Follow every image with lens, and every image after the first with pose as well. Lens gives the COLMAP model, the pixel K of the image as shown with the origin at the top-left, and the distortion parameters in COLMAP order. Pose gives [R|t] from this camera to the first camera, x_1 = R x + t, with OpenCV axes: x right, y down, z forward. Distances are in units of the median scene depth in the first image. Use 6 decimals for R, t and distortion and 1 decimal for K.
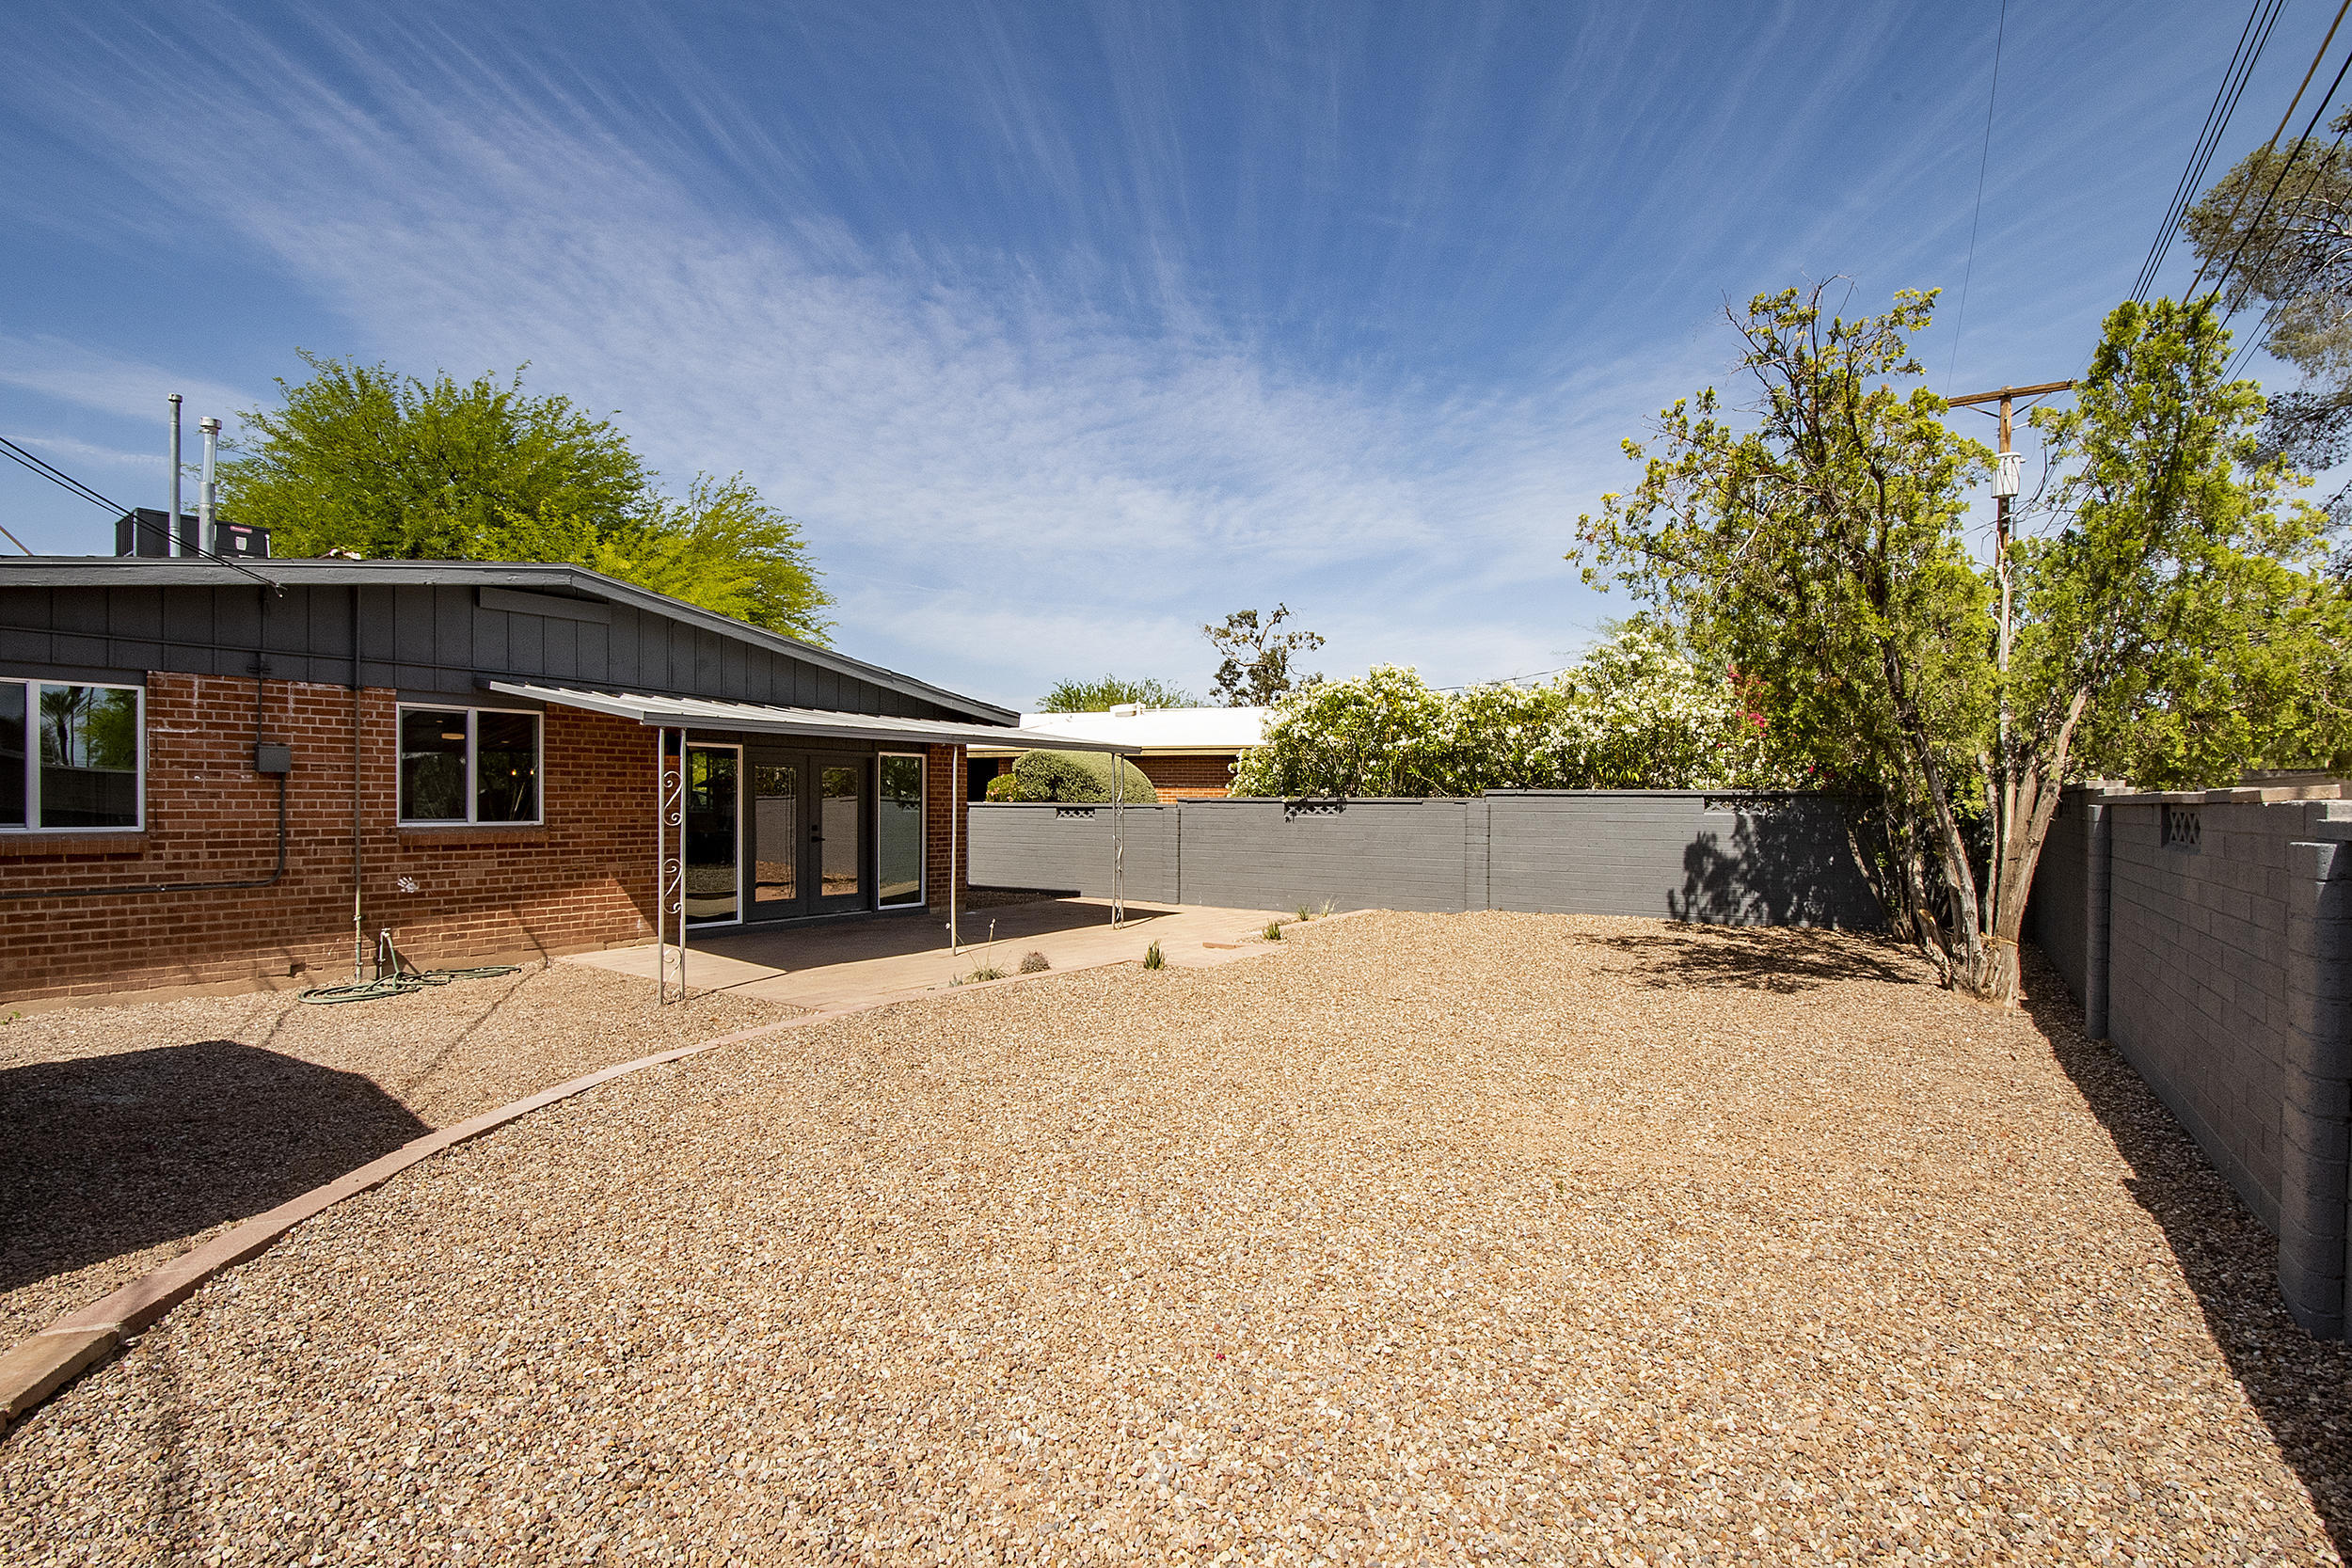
lens RADIAL K [[1080.7, 0, 1172.6], [0, 1080.7, 797.0], [0, 0, 1]] dist [-0.016019, -0.004321]
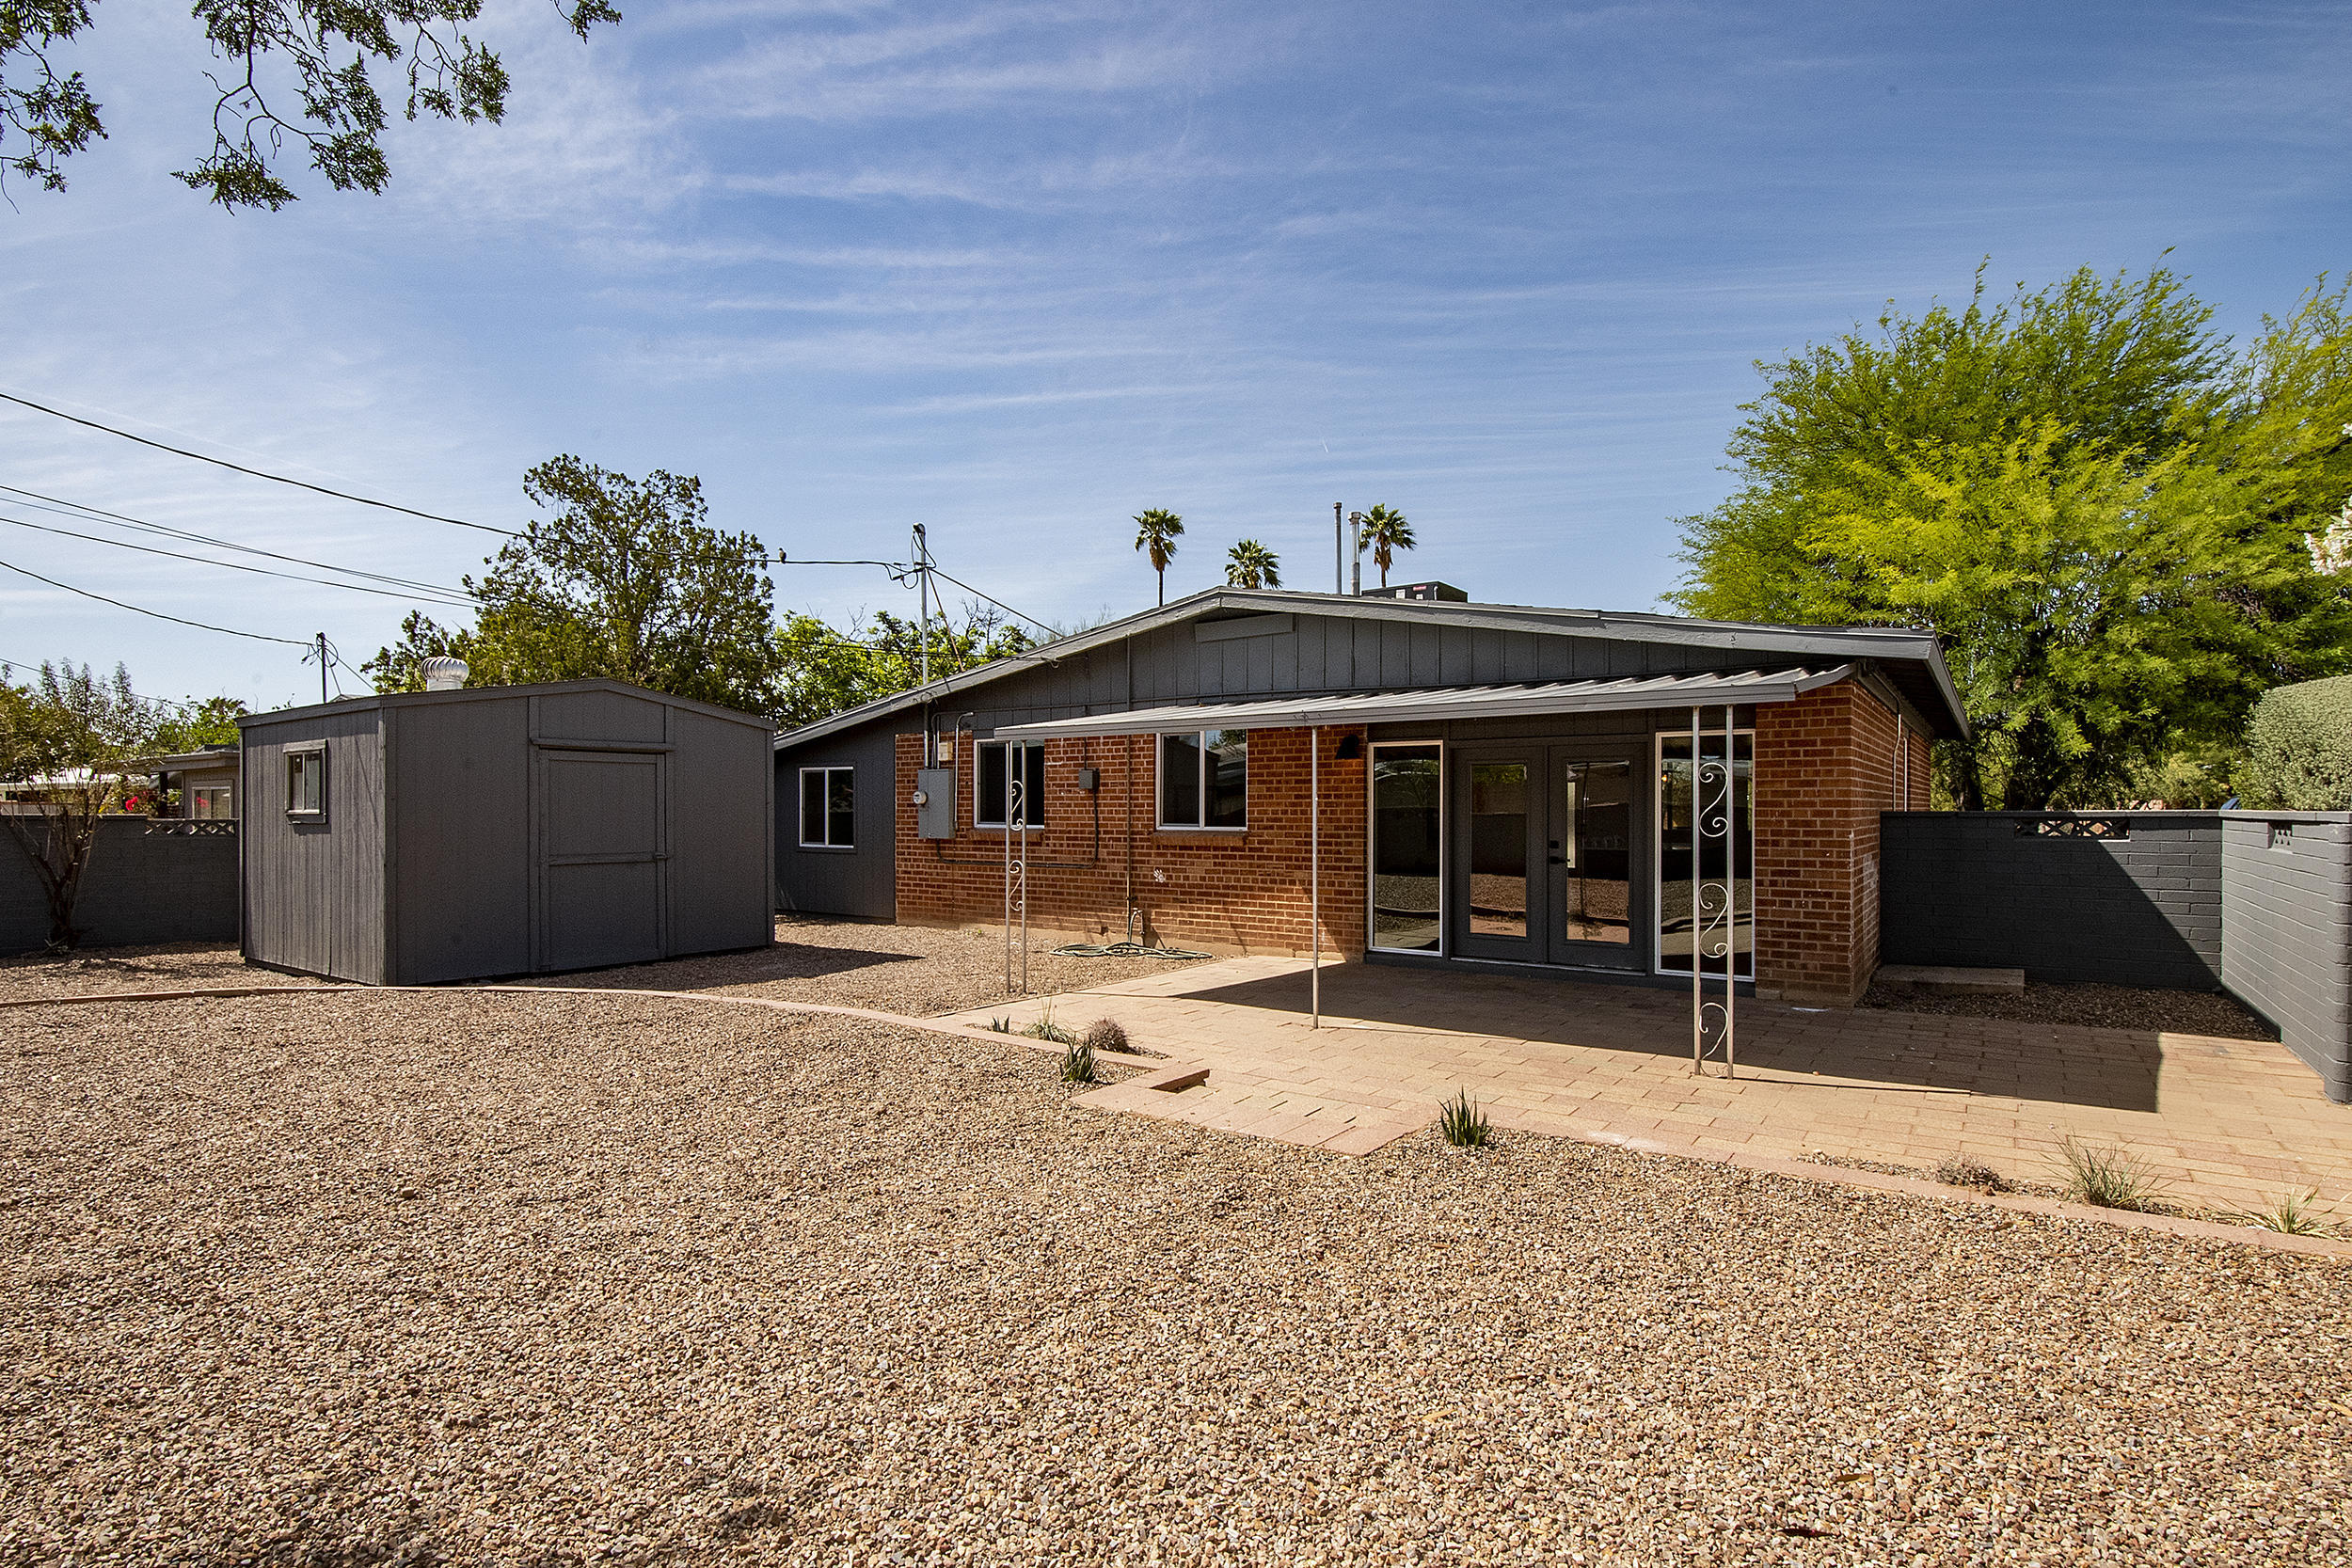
lens RADIAL K [[1217.5, 0, 1171.5], [0, 1217.5, 796.8], [0, 0, 1]] dist [0.012146, -0.000272]
pose [[-0.061220, -0.013459, -0.998034, 0.660541], [0.005599, 0.999889, -0.013827, 0.008638], [0.998109, -0.006435, -0.061138, 1.030219]]
